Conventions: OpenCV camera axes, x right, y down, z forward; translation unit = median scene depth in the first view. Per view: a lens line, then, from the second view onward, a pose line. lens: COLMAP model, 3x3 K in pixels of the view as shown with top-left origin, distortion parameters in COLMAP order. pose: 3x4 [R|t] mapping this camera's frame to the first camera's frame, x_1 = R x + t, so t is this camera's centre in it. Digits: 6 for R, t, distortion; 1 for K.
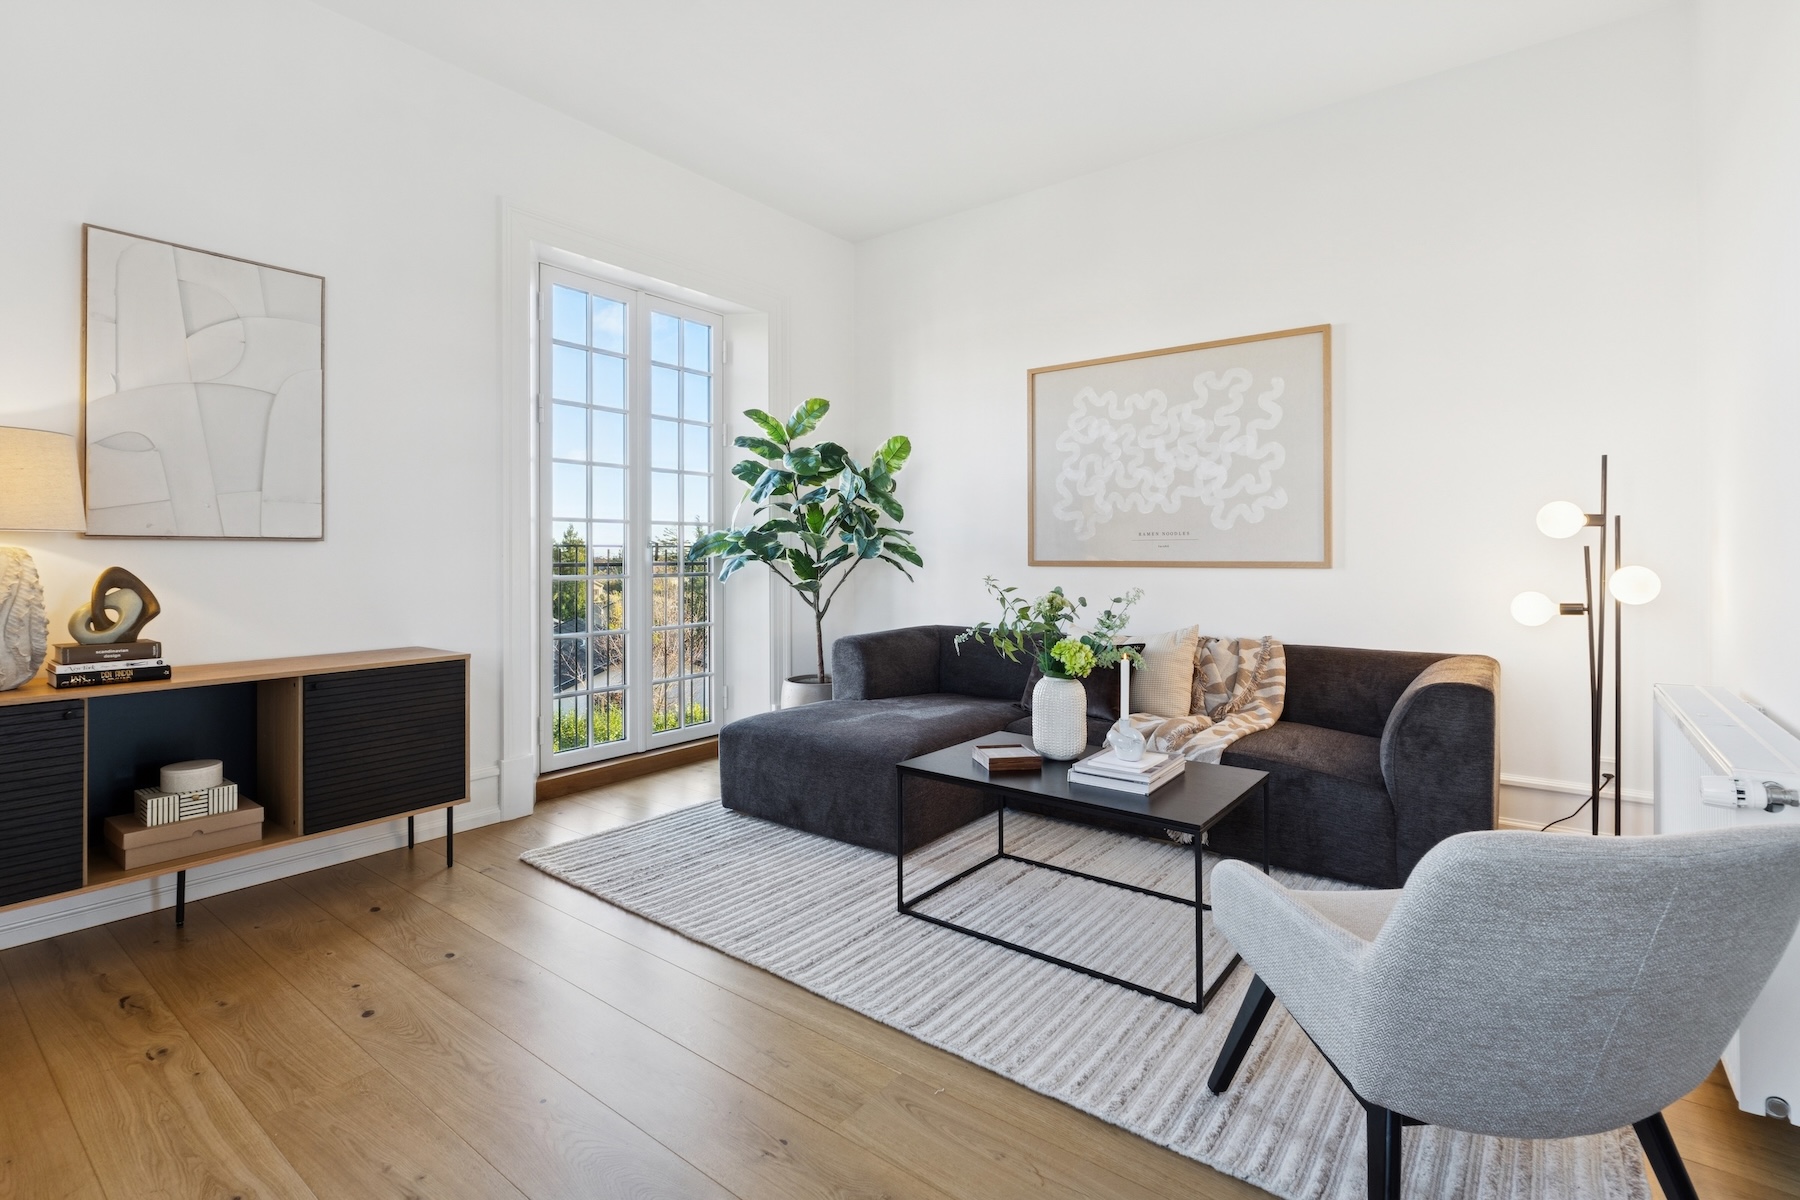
lens RADIAL K [[830.8, 0, 899.2], [0, 830.8, 558.5], [0, 0, 1]] dist [-0.011077, 0.000710]
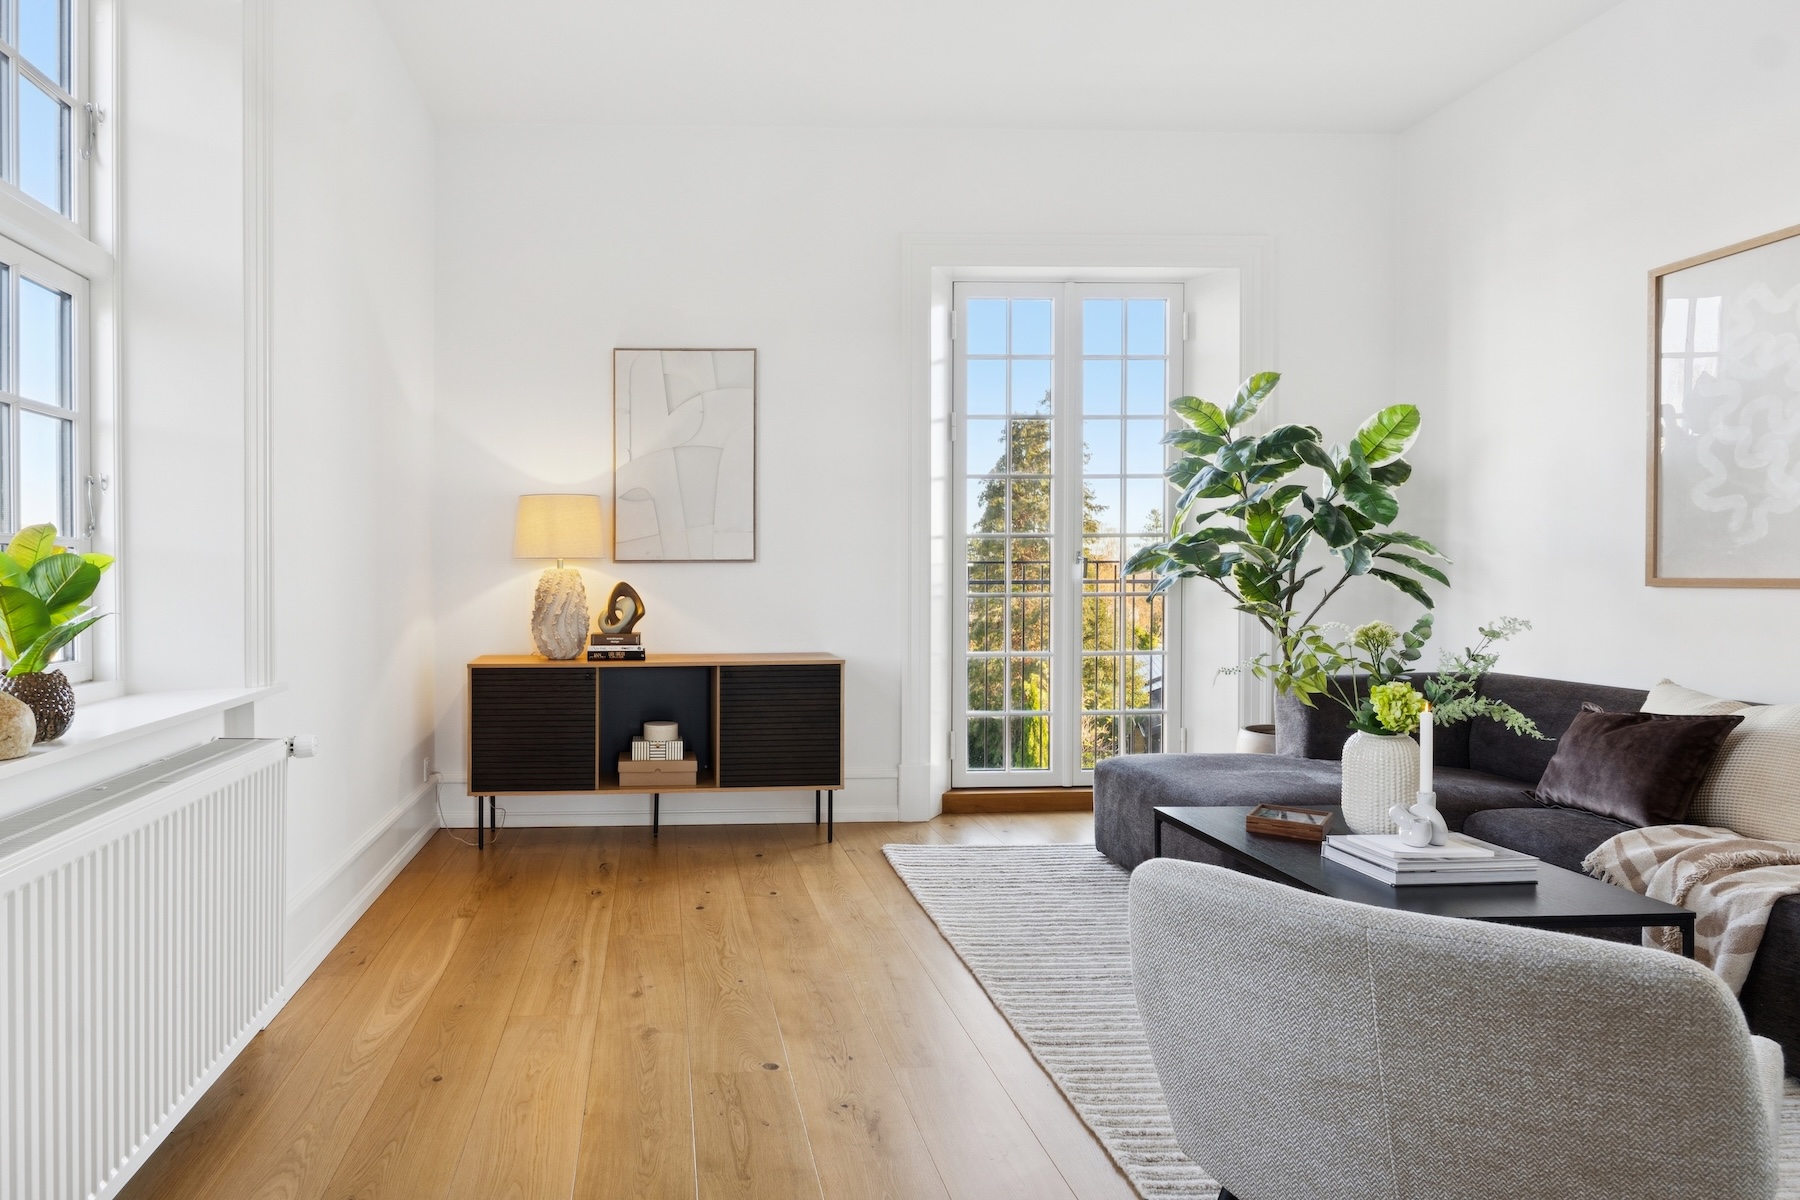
lens RADIAL K [[1375.7, 0, 899.3], [0, 1375.7, 594.3], [0, 0, 1]] dist [-0.013849, -0.000335]
pose [[0.642673, 0.010631, -0.766067, 0.953813], [0.002132, 0.999875, 0.015664, -0.003982], [0.766137, -0.011700, 0.642570, -0.152689]]
